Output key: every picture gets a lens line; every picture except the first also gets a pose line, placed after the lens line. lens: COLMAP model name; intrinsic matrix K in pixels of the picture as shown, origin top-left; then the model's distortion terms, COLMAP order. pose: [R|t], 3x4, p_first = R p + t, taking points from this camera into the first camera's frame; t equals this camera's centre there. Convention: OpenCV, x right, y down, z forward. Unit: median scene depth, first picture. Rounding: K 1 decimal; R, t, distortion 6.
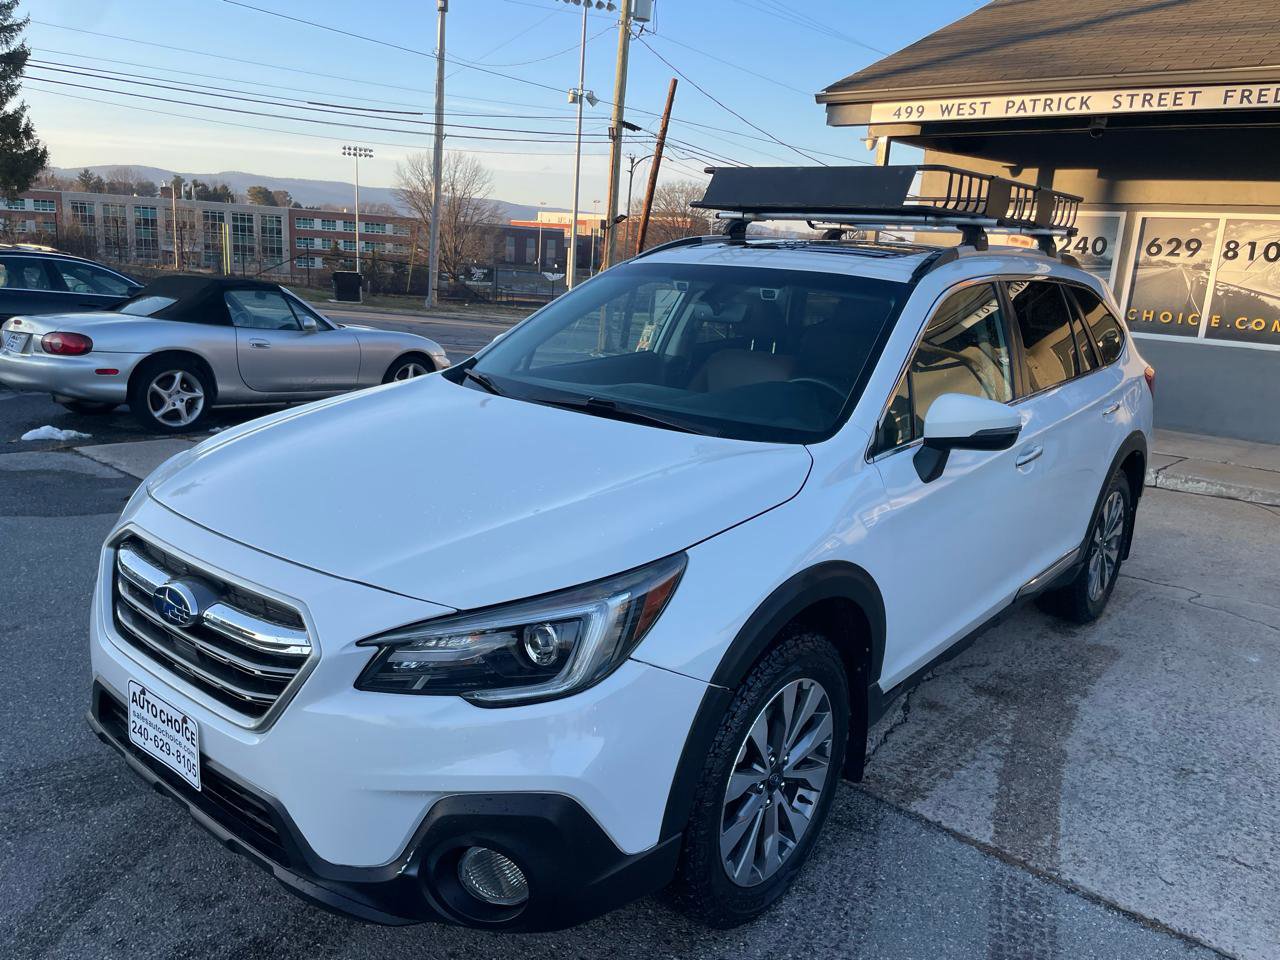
lens RADIAL K [[969.9, 0, 630.8], [0, 969.9, 485.1], [0, 0, 1]] dist [0.085633, -0.117104]
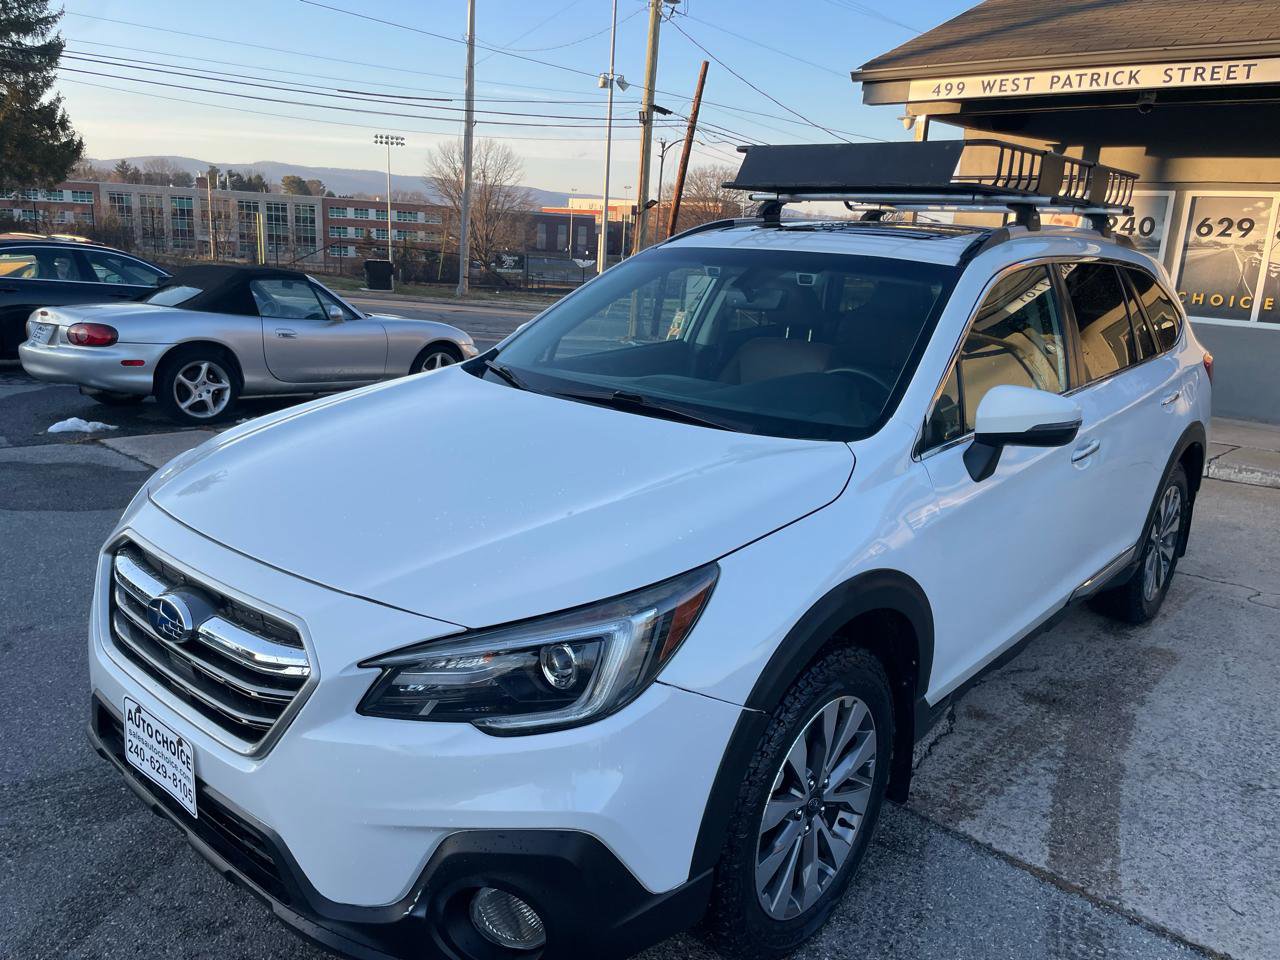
lens RADIAL K [[969.9, 0, 633.5], [0, 969.9, 483.5], [0, 0, 1]] dist [0.085633, -0.117104]
pose [[0.999559, -0.001535, -0.029662, 0.002041], [0.001889, 0.999927, 0.011897, -0.007424], [0.029642, -0.011947, 0.999489, 0.036198]]
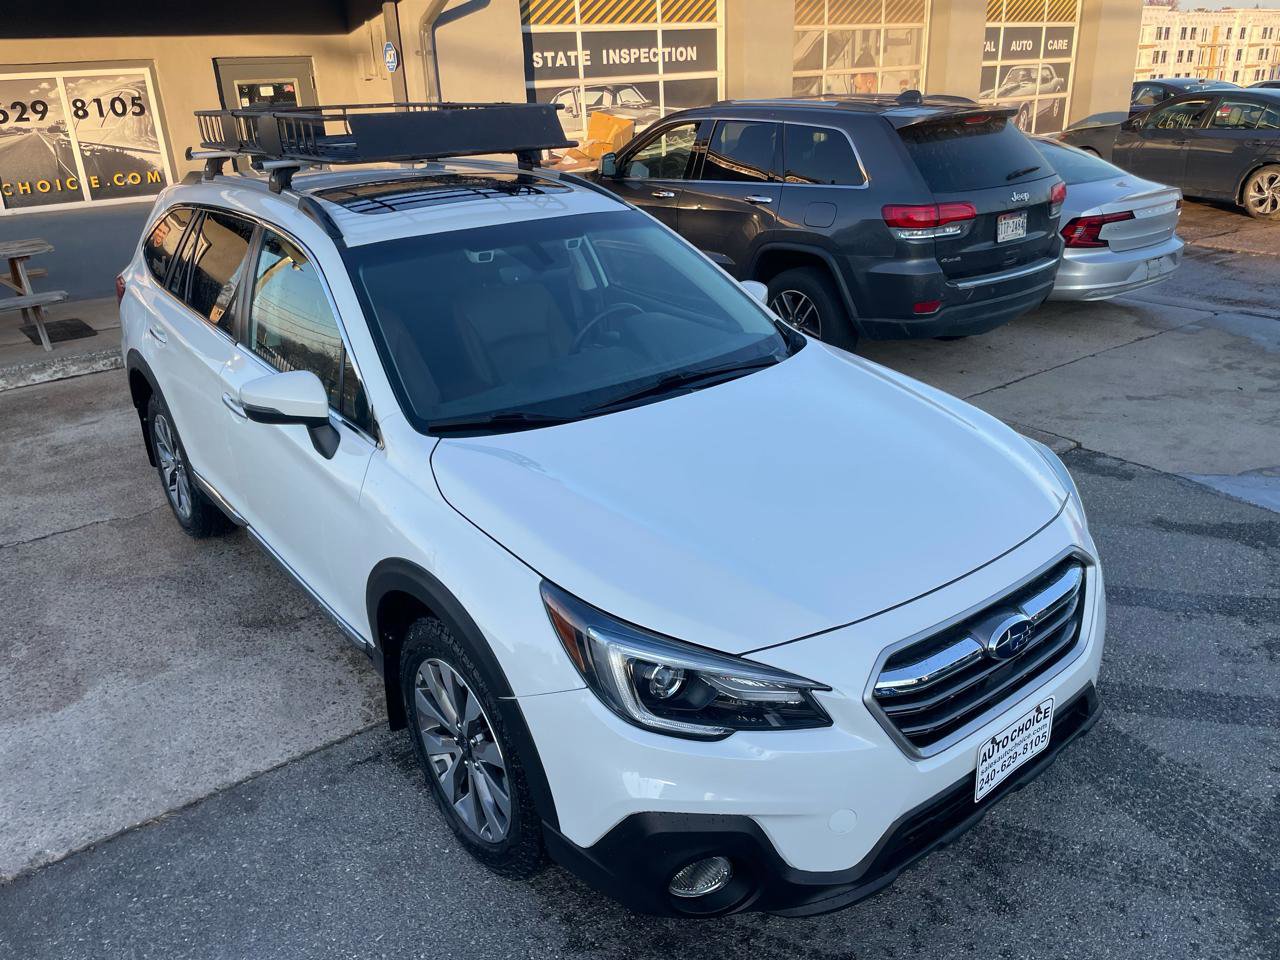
lens RADIAL K [[969.9, 0, 638.8], [0, 969.9, 472.3], [0, 0, 1]] dist [0.085633, -0.117104]
pose [[0.201522, -0.425757, 0.882111, -0.633488], [0.272668, 0.889373, 0.366970, -0.244653], [-0.940766, 0.166571, 0.295318, 0.461952]]
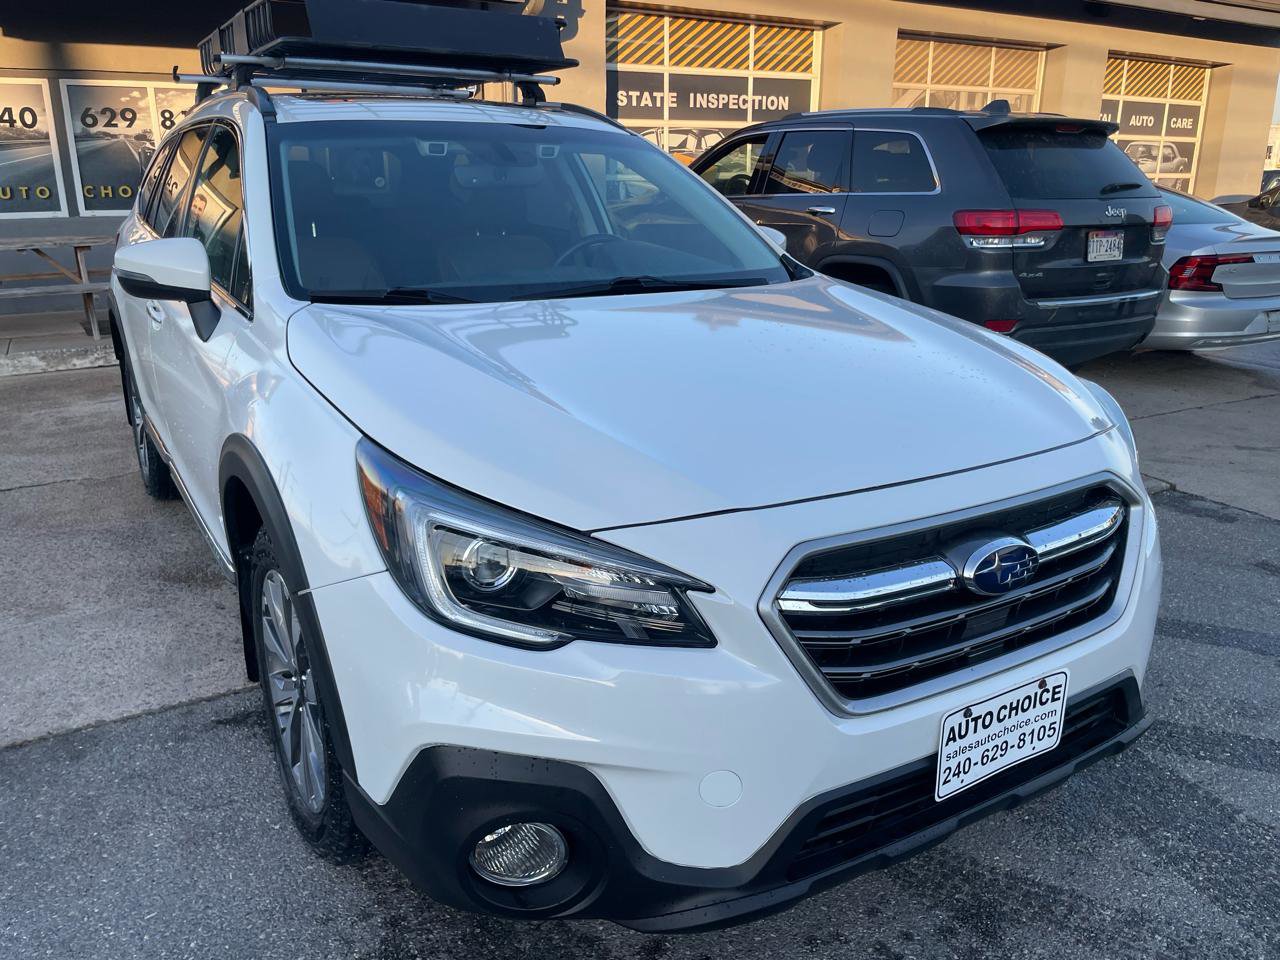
lens RADIAL K [[969.9, 0, 633.0], [0, 969.9, 483.2], [0, 0, 1]] dist [0.085633, -0.117104]
pose [[0.320857, -0.334741, 0.886002, -0.536746], [0.234718, 0.934384, 0.268020, -0.093108], [-0.917583, 0.121964, 0.378374, 0.431034]]
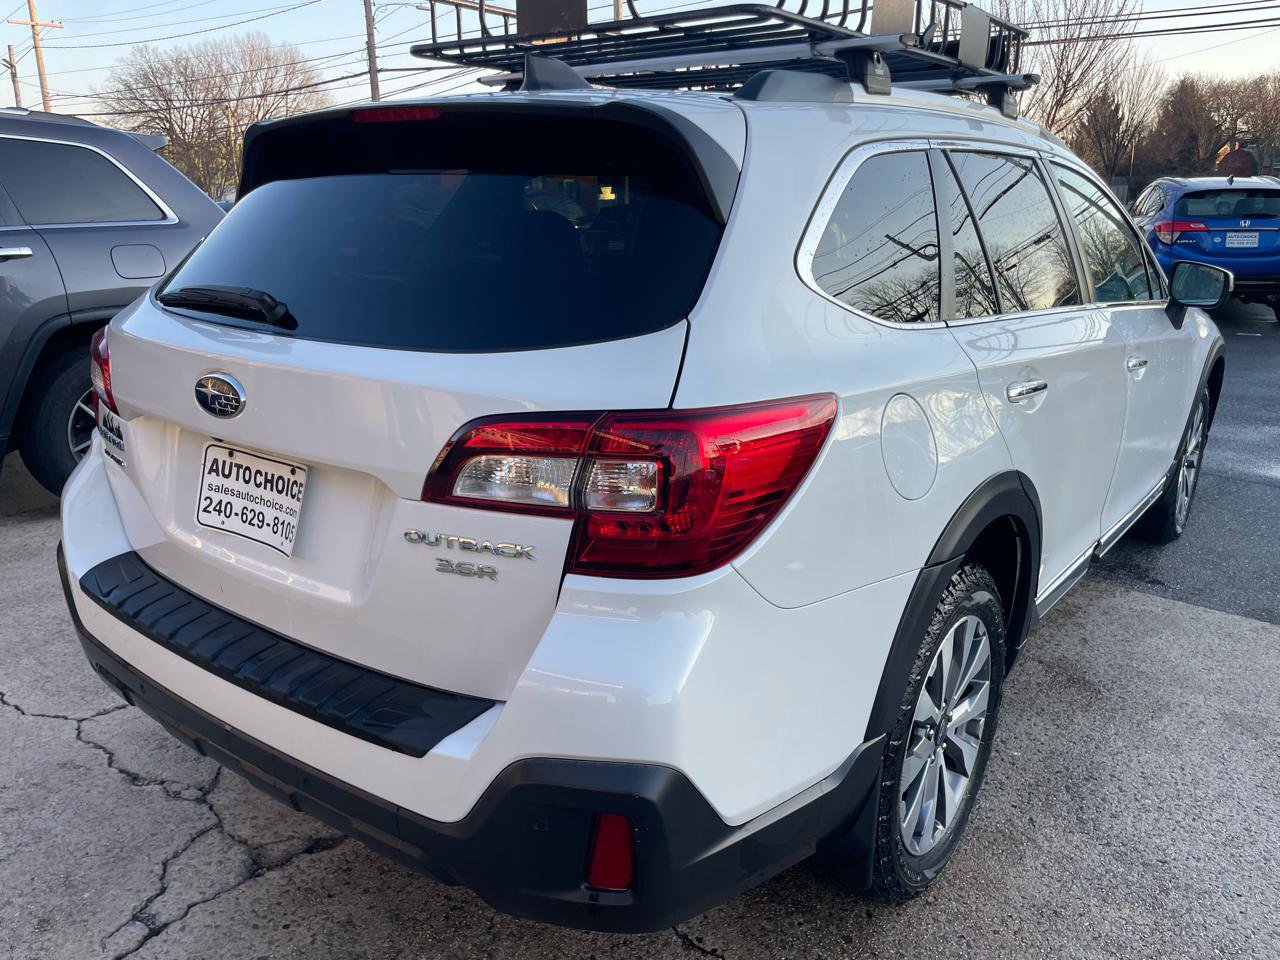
lens RADIAL K [[969.9, 0, 631.1], [0, 969.9, 484.0], [0, 0, 1]] dist [0.085633, -0.117104]
pose [[-0.997118, -0.049342, -0.057627, 0.342385], [-0.071373, 0.867621, 0.492076, -0.317084], [0.025718, 0.494771, -0.868643, 1.541006]]
